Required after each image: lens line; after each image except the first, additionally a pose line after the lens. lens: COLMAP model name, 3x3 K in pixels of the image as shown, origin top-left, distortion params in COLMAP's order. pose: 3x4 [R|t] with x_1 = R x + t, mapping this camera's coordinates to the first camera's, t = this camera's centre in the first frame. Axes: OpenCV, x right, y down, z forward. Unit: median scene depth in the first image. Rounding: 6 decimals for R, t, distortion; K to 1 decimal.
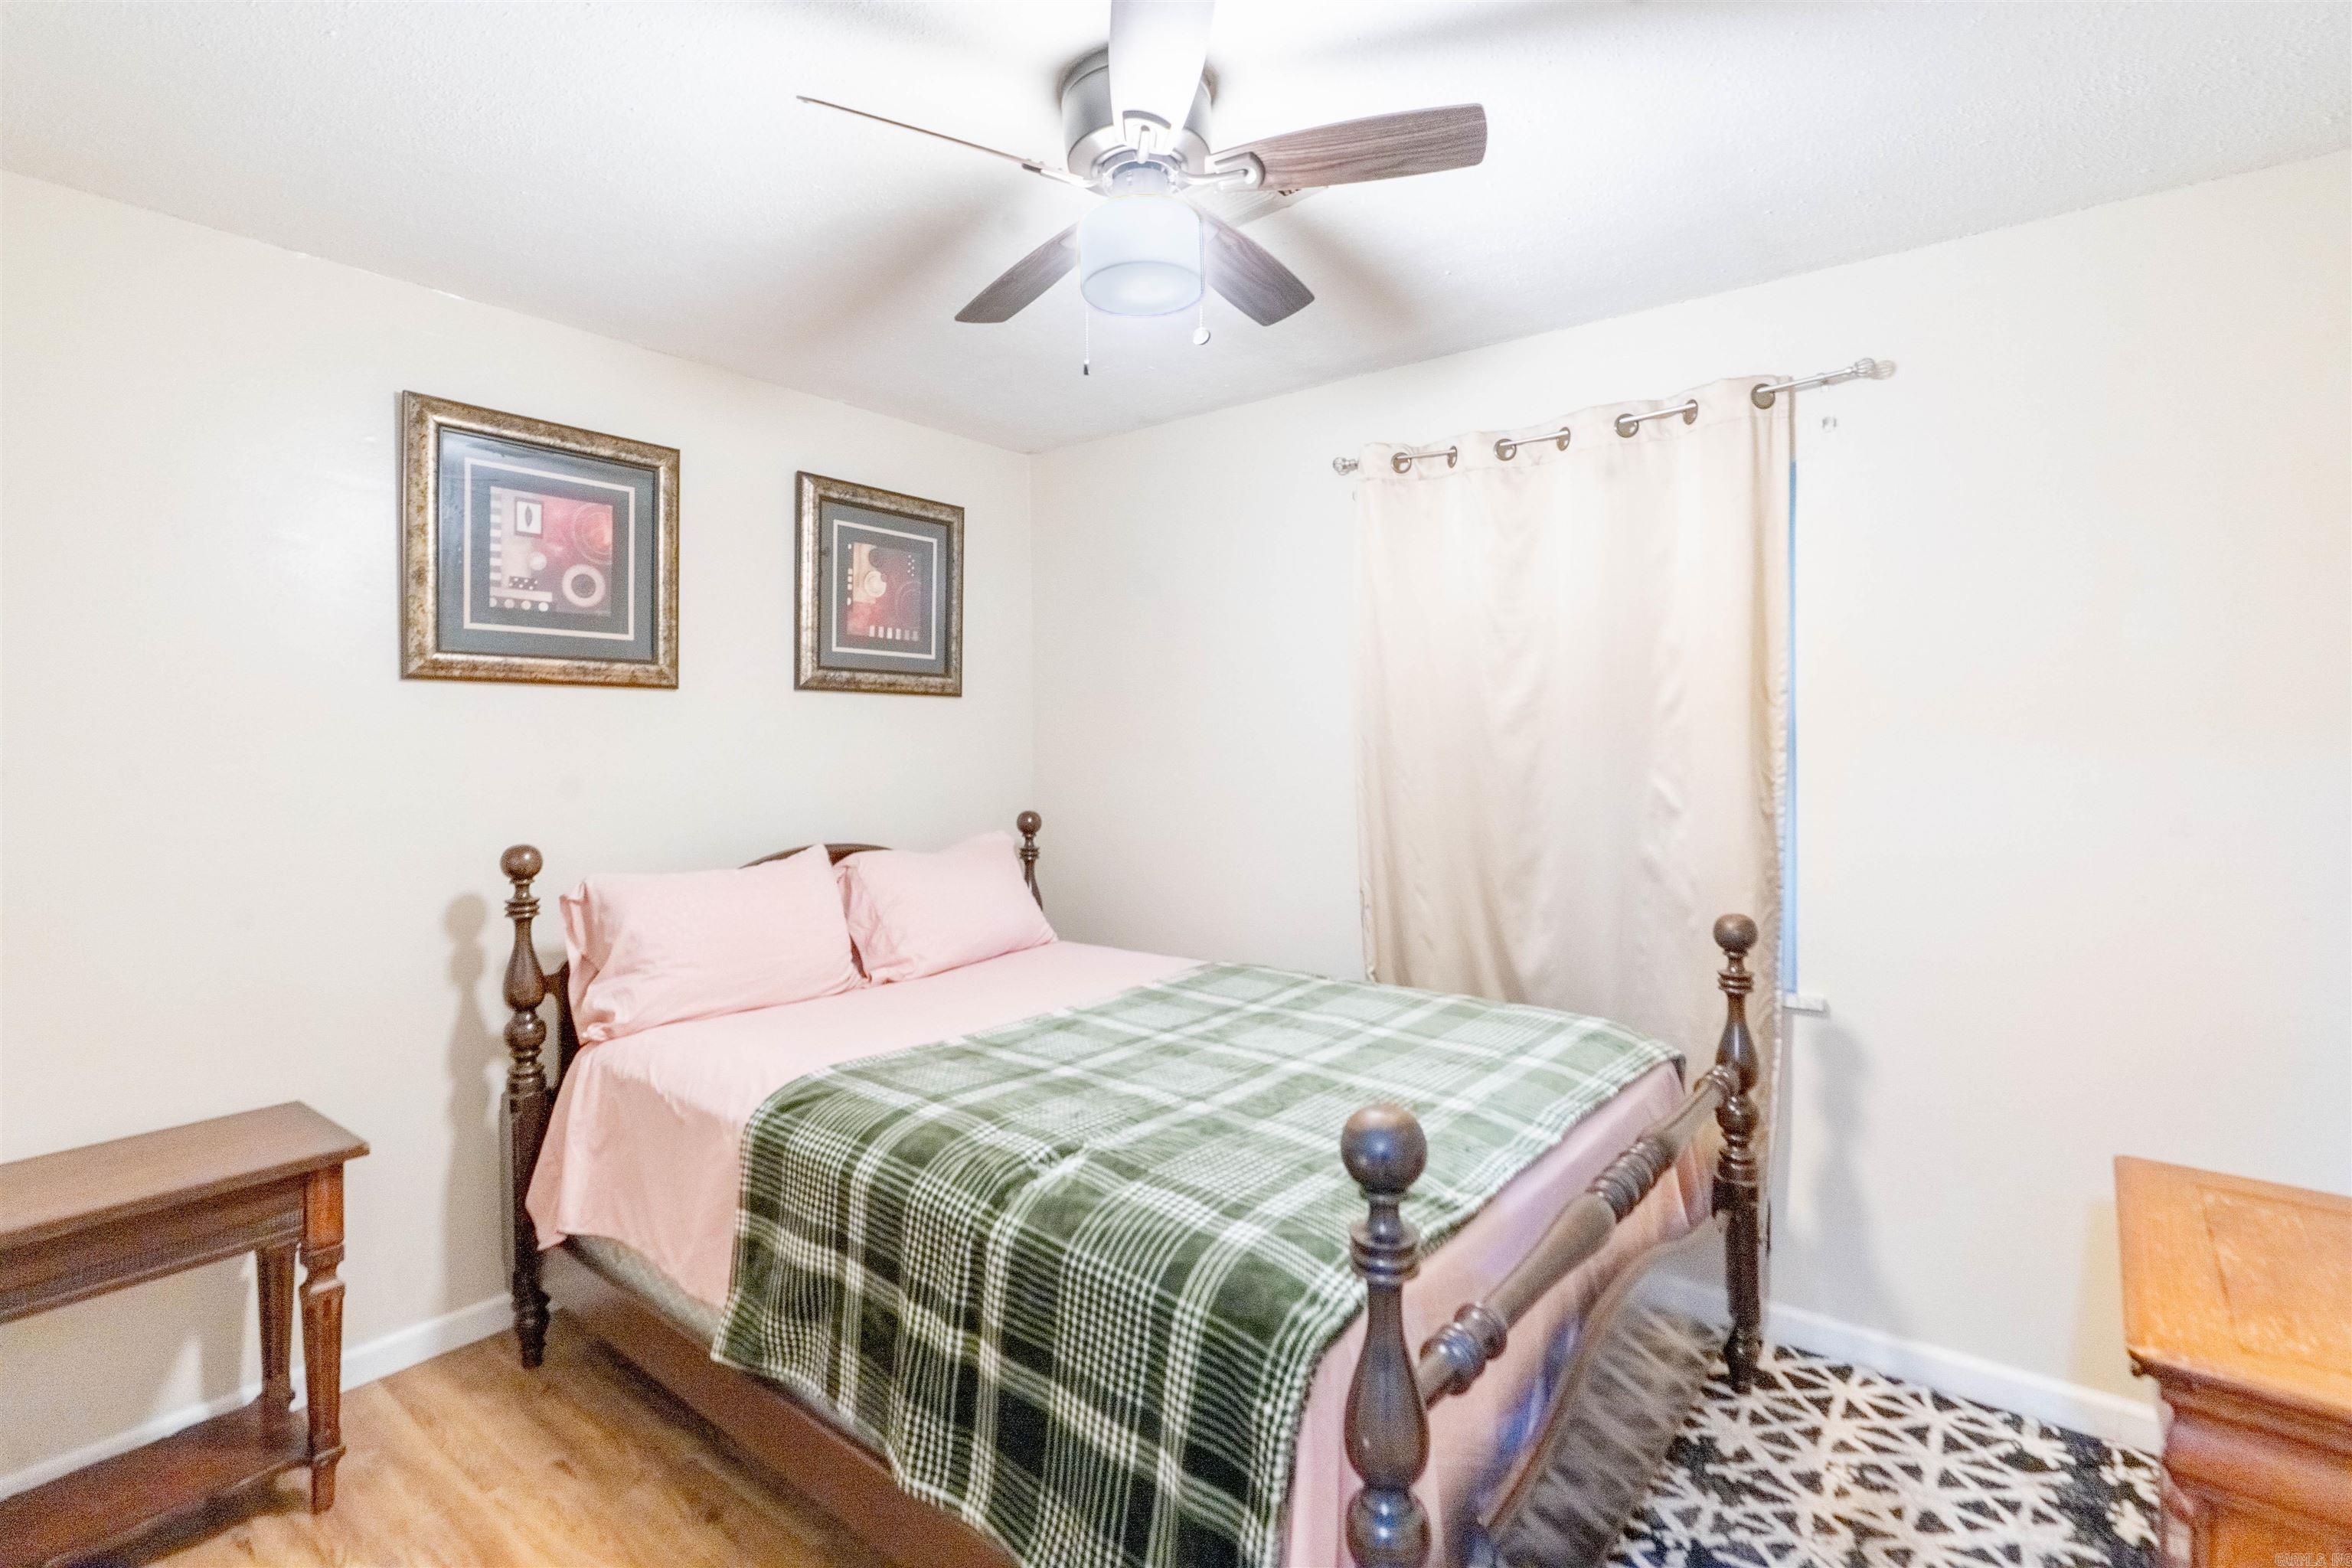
lens RADIAL K [[1115.1, 0, 1174.4], [0, 1115.1, 777.2], [0, 0, 1]] dist [-0.002248, 0.001553]
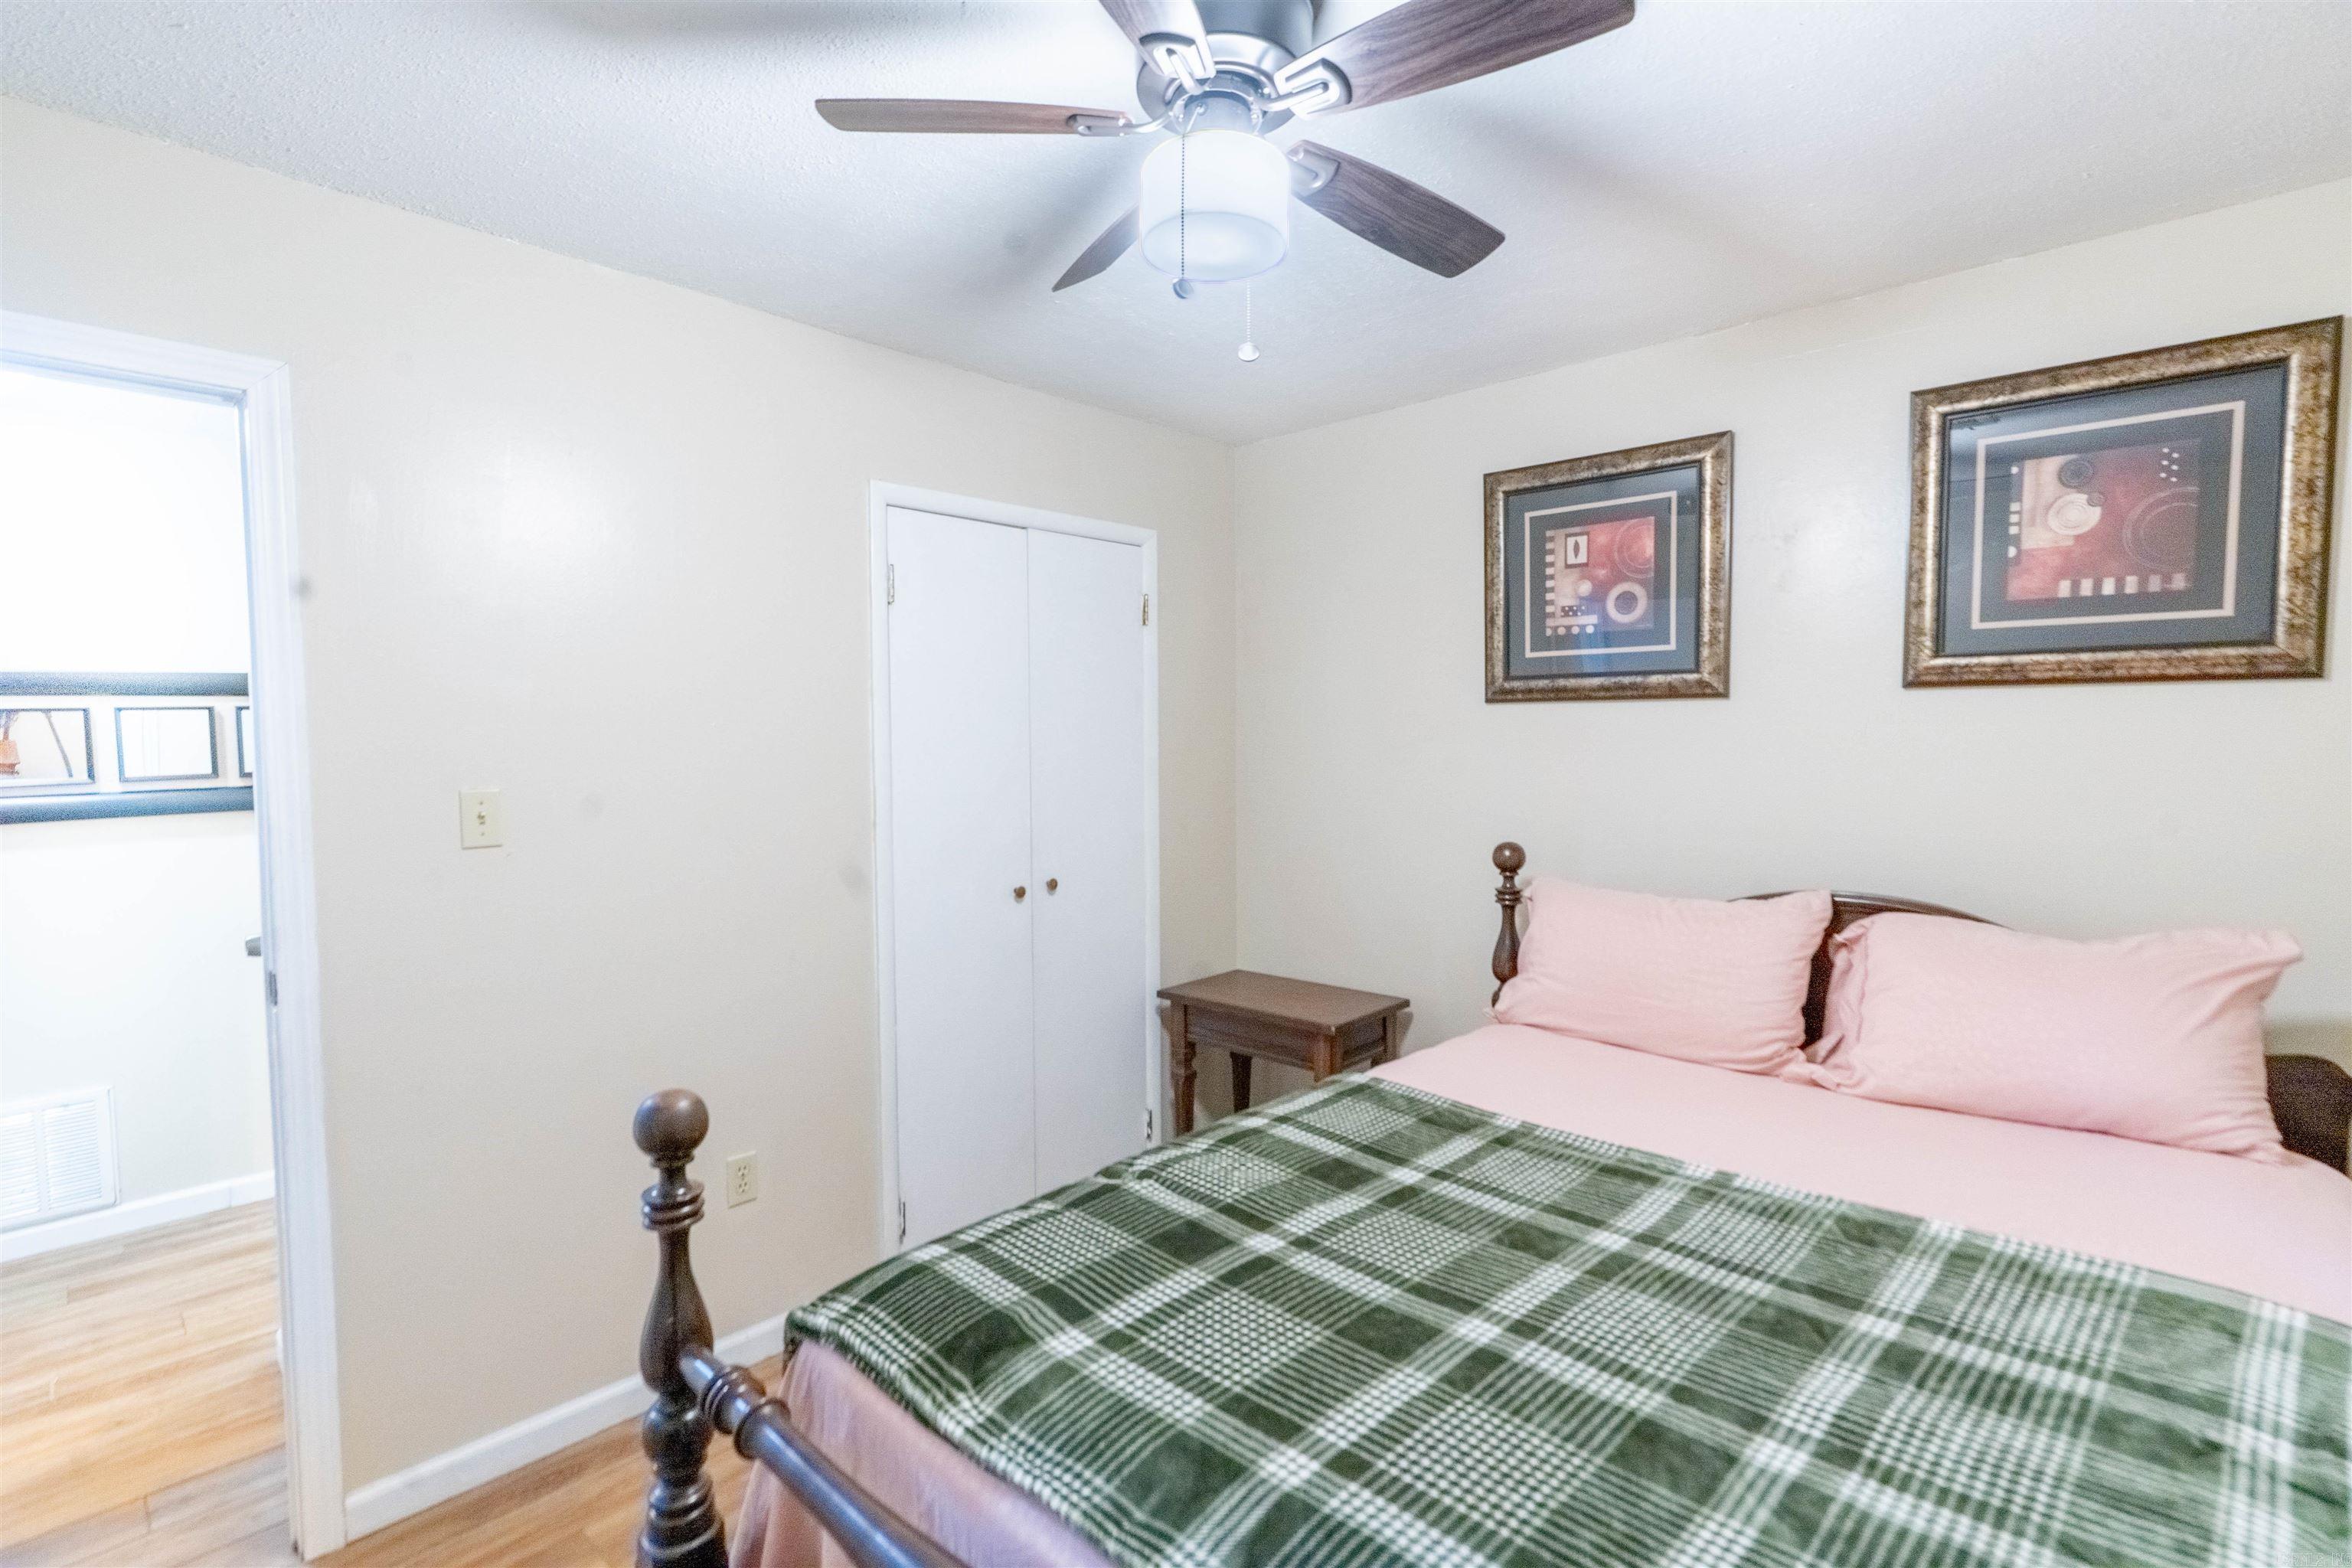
lens RADIAL K [[1115.1, 0, 1176.1], [0, 1115.1, 778.6], [0, 0, 1]] dist [-0.002248, 0.001553]
pose [[-0.103108, 0.032391, -0.994143, 0.549694], [-0.035813, 0.998701, 0.036254, -0.032728], [0.994025, 0.039341, -0.101814, 0.711629]]
